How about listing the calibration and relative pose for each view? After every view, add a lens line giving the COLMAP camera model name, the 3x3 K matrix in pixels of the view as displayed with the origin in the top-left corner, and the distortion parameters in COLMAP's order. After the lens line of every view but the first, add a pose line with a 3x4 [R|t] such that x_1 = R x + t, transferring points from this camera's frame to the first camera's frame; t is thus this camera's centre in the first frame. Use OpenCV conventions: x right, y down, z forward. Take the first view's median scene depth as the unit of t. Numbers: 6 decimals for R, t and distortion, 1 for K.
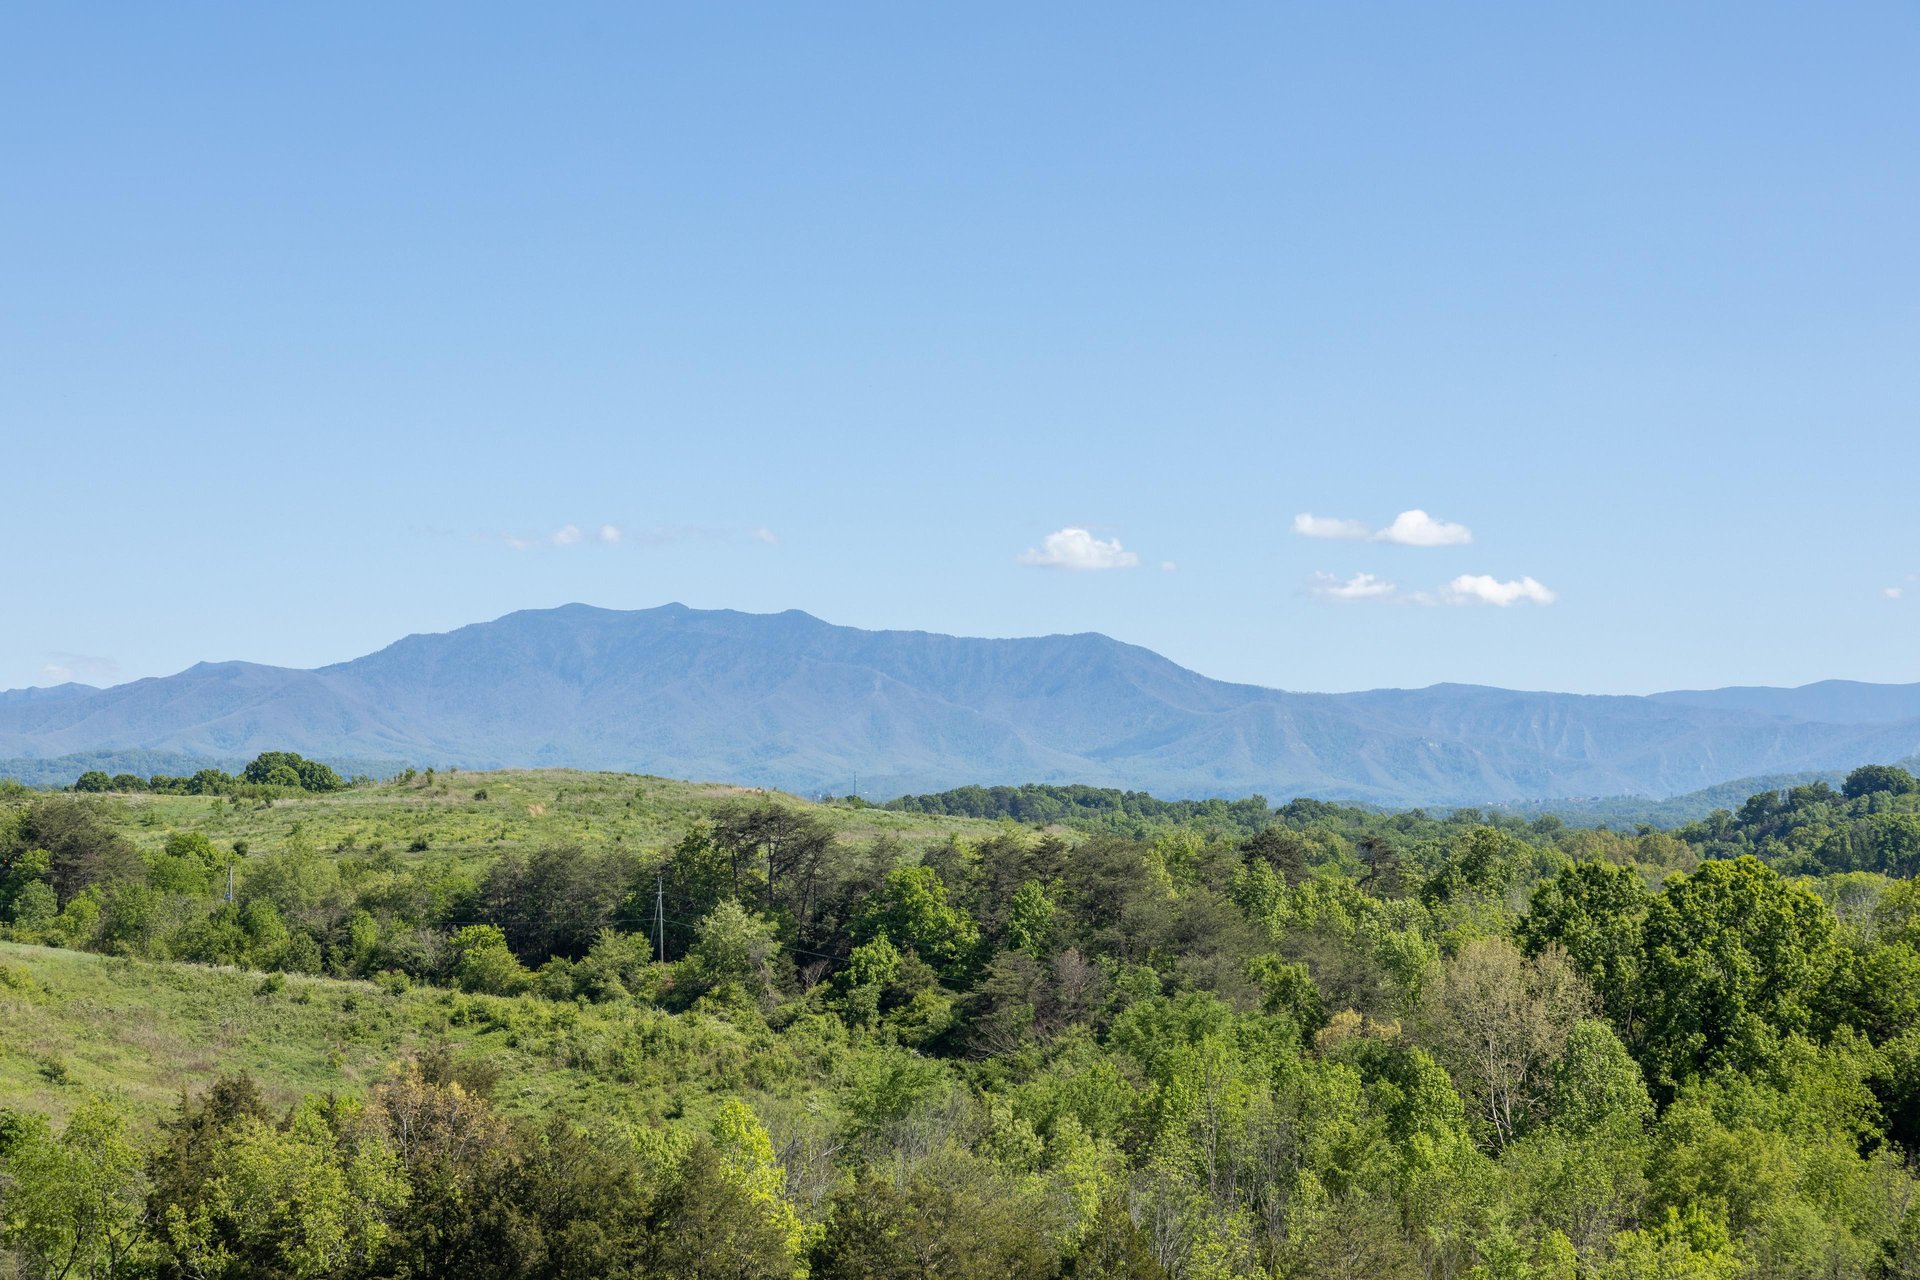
lens RADIAL K [[4182.1, 0, 959.6], [0, 4182.1, 641.1], [0, 0, 1]] dist [0.006247, 0.000000]
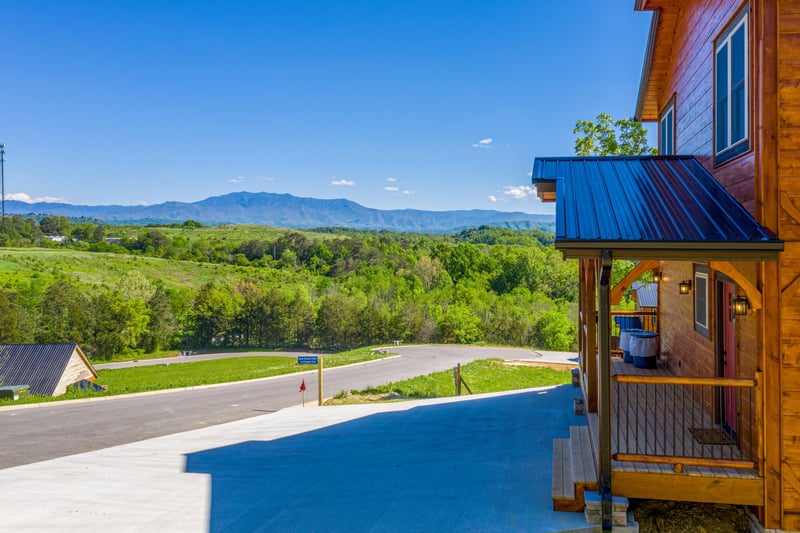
lens RADIAL K [[1742.5, 0, 400.2], [0, 1742.5, 266.1], [0, 0, 1]] dist [0.006247, 0.000000]
pose [[0.963964, -0.009598, 0.265859, -0.534588], [-0.019093, 0.994276, 0.105122, -0.164701], [-0.265346, -0.106410, 0.958263, -1.284948]]
